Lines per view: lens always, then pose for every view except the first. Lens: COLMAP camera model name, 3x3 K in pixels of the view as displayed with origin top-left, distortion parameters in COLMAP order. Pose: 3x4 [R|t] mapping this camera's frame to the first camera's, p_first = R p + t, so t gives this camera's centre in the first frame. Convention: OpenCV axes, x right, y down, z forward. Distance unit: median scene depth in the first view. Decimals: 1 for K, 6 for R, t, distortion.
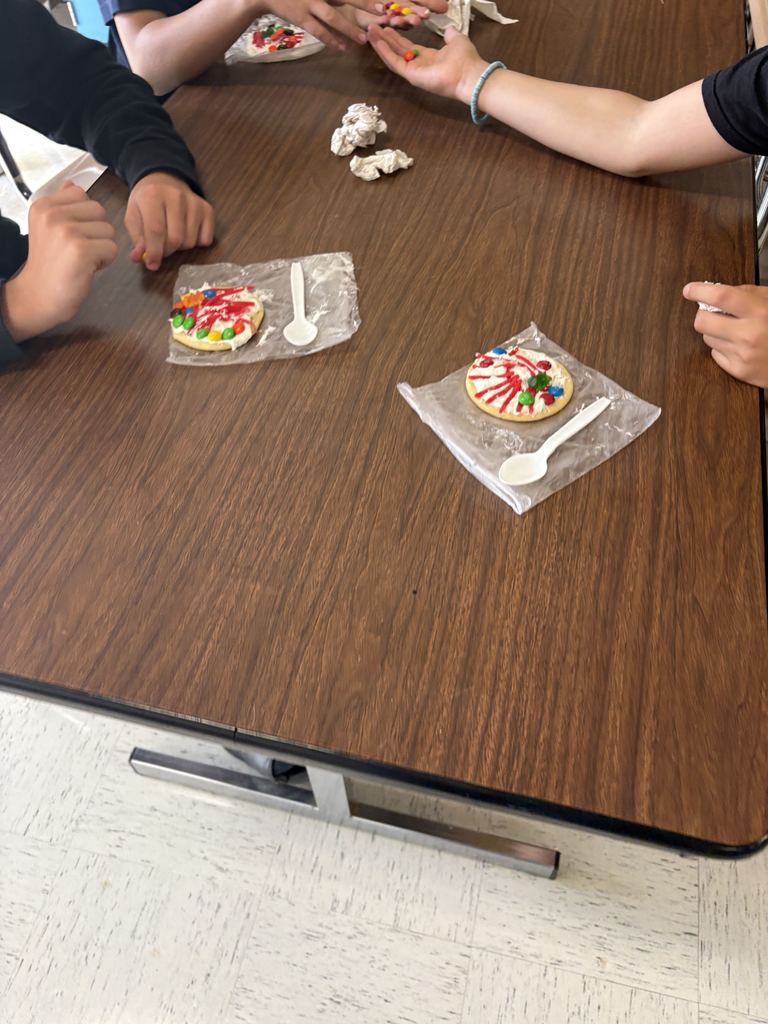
lens RADIAL K [[770.1, 0, 389.7], [0, 770.1, 511.0], [0, 0, 1]] dist [0.002269, -0.006688]
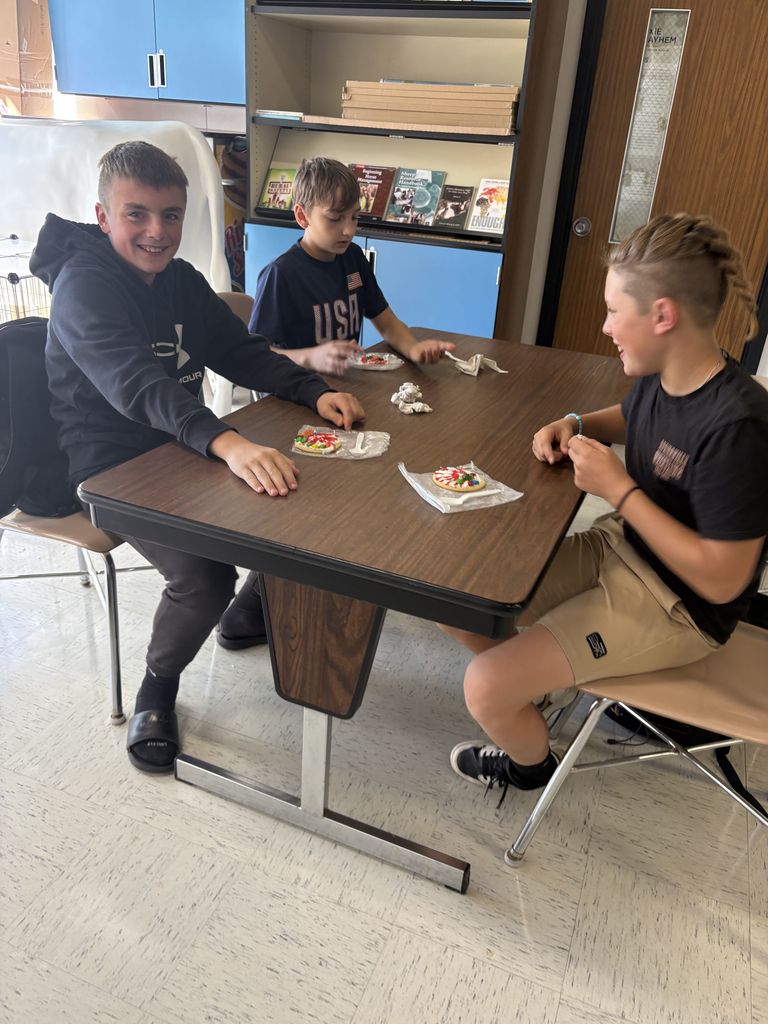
lens RADIAL K [[770.1, 0, 389.7], [0, 770.1, 511.0], [0, 0, 1]] dist [0.002269, -0.006688]
pose [[0.984576, 0.144061, -0.099282, 0.131363], [-0.173567, 0.875684, -0.450614, 0.550278], [0.022024, 0.460896, 0.887181, -0.490229]]
